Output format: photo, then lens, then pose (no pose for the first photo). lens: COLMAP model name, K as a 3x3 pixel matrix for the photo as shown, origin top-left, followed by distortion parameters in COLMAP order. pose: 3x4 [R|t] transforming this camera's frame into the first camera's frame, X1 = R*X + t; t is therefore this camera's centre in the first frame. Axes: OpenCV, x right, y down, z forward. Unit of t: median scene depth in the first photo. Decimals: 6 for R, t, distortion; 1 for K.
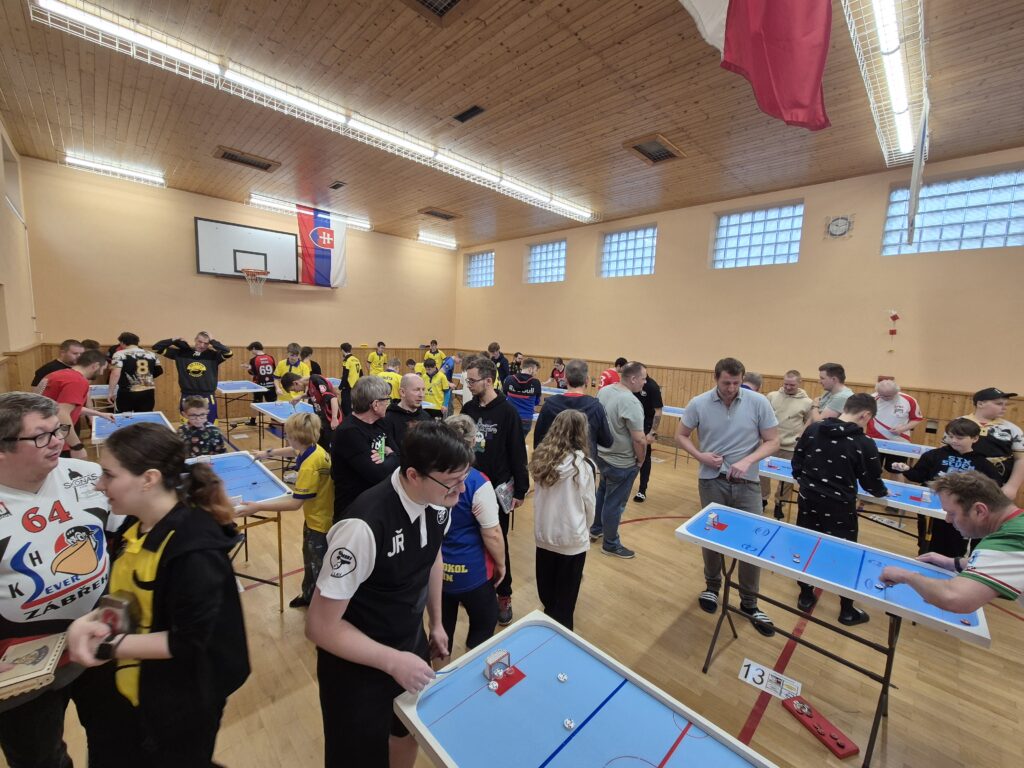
lens RADIAL K [[418.2, 0, 515.0], [0, 418.2, 379.7], [0, 0, 1]] dist [-0.000114, -0.000054]
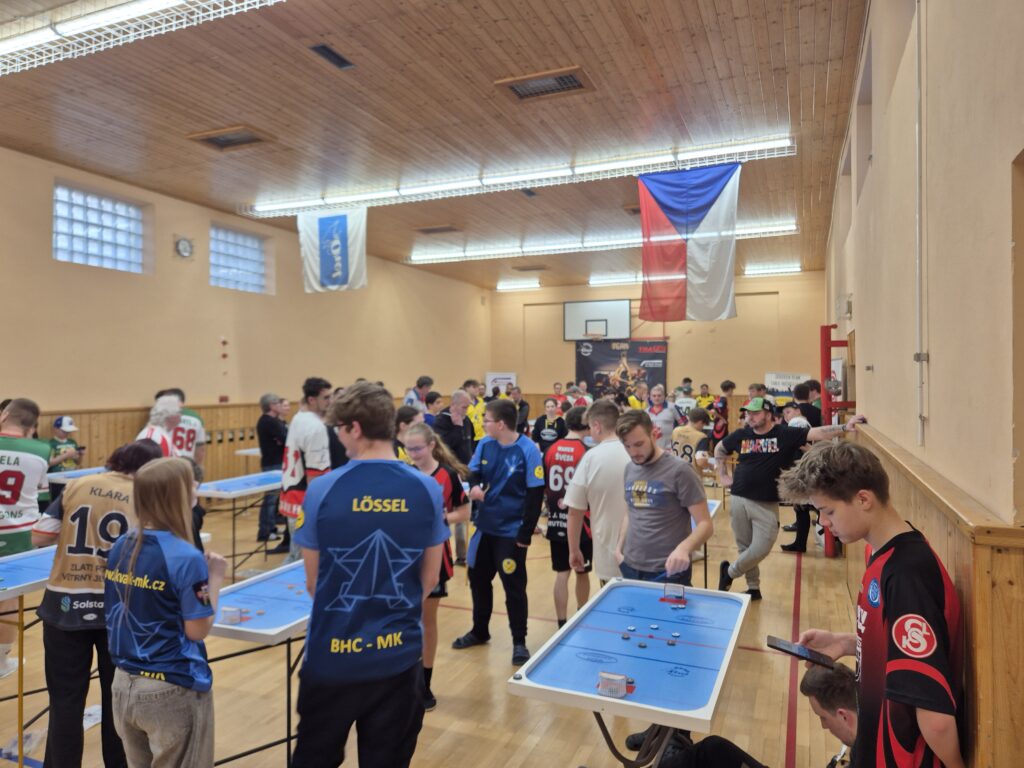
lens RADIAL K [[686.9, 0, 512.0], [0, 686.9, 384.0], [0, 0, 1]] dist [0.067623, -0.053636]
pose [[-0.370986, -0.050673, 0.927255, -1.065863], [0.090399, 0.991797, 0.090367, -0.136096], [-0.924228, 0.117348, -0.363362, 0.968797]]
